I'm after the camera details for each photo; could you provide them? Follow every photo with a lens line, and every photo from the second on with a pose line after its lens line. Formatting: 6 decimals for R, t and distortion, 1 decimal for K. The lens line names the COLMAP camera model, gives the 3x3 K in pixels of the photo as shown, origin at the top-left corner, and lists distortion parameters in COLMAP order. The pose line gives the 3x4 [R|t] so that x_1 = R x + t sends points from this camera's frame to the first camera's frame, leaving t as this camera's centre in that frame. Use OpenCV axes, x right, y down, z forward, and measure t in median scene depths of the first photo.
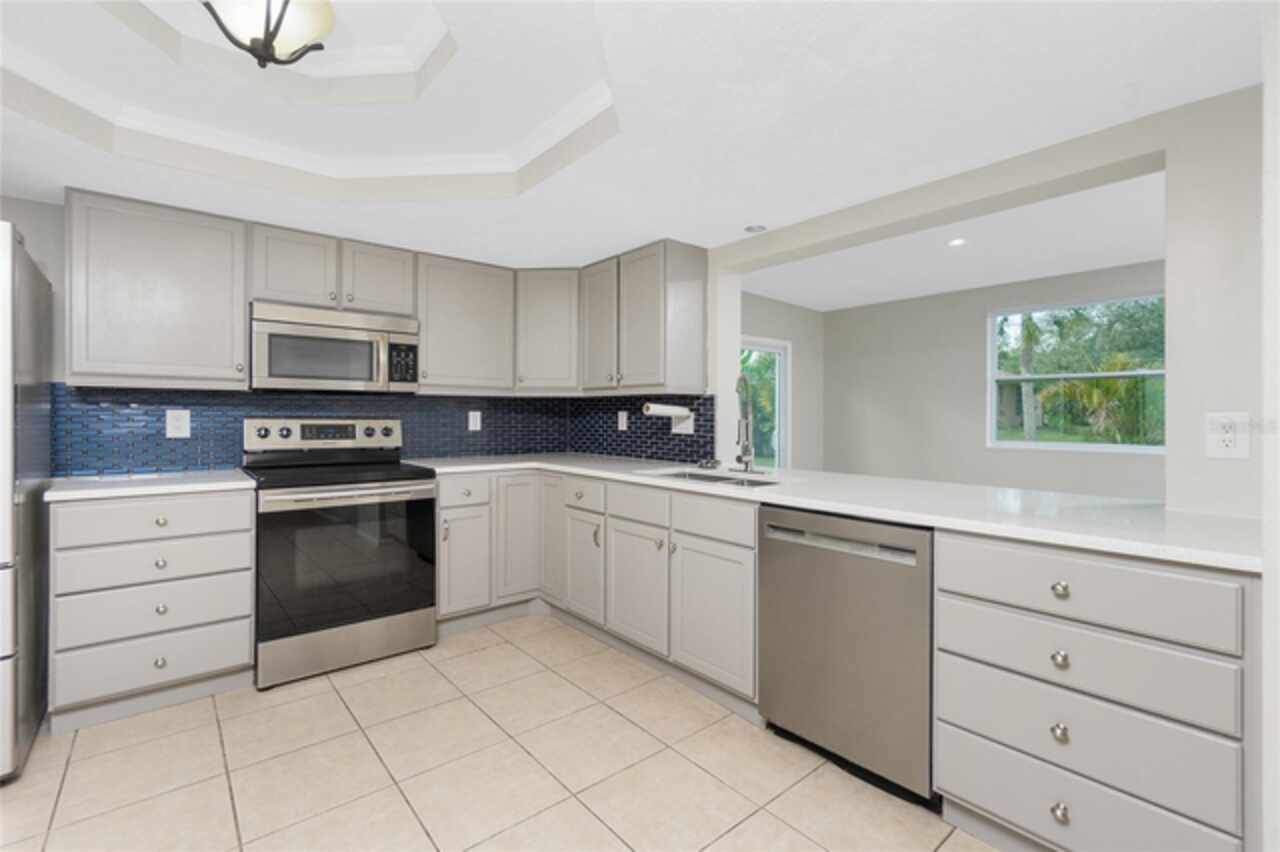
lens RADIAL K [[557.6, 0, 637.2], [0, 557.6, 421.5], [0, 0, 1]] dist [-0.008087, 0.004199]
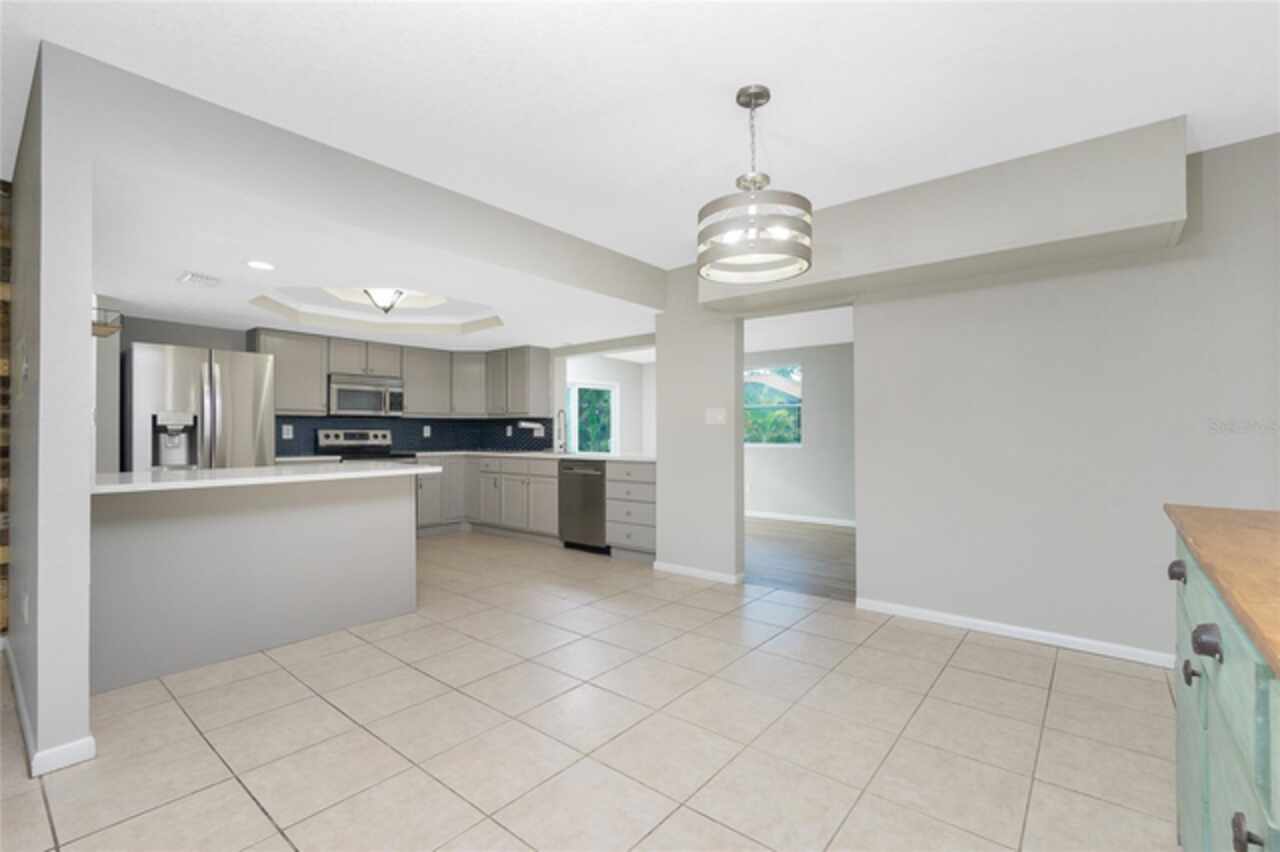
lens RADIAL K [[557.6, 0, 641.3], [0, 557.6, 434.4], [0, 0, 1]] dist [-0.008087, 0.004199]
pose [[0.983446, -0.005270, 0.181125, 0.090120], [0.007413, 0.999910, -0.011157, 0.043847], [-0.181050, 0.012315, 0.983397, -1.198302]]
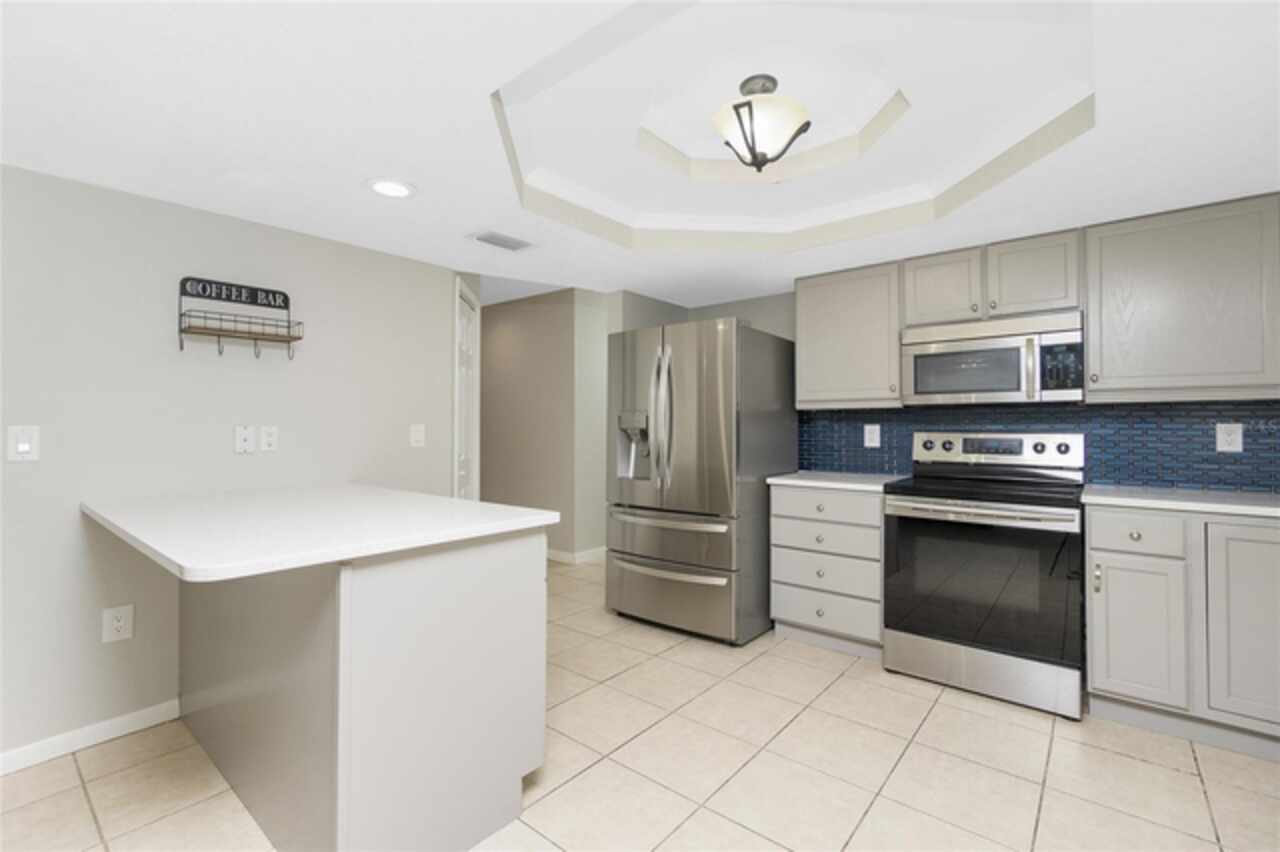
lens RADIAL K [[557.6, 0, 639.7], [0, 557.6, 422.6], [0, 0, 1]] dist [-0.008087, 0.004199]
pose [[0.186786, -0.013131, -0.982313, 0.294821], [-0.009119, 0.999844, -0.015100, -0.002597], [0.982358, 0.011779, 0.186637, 0.232943]]
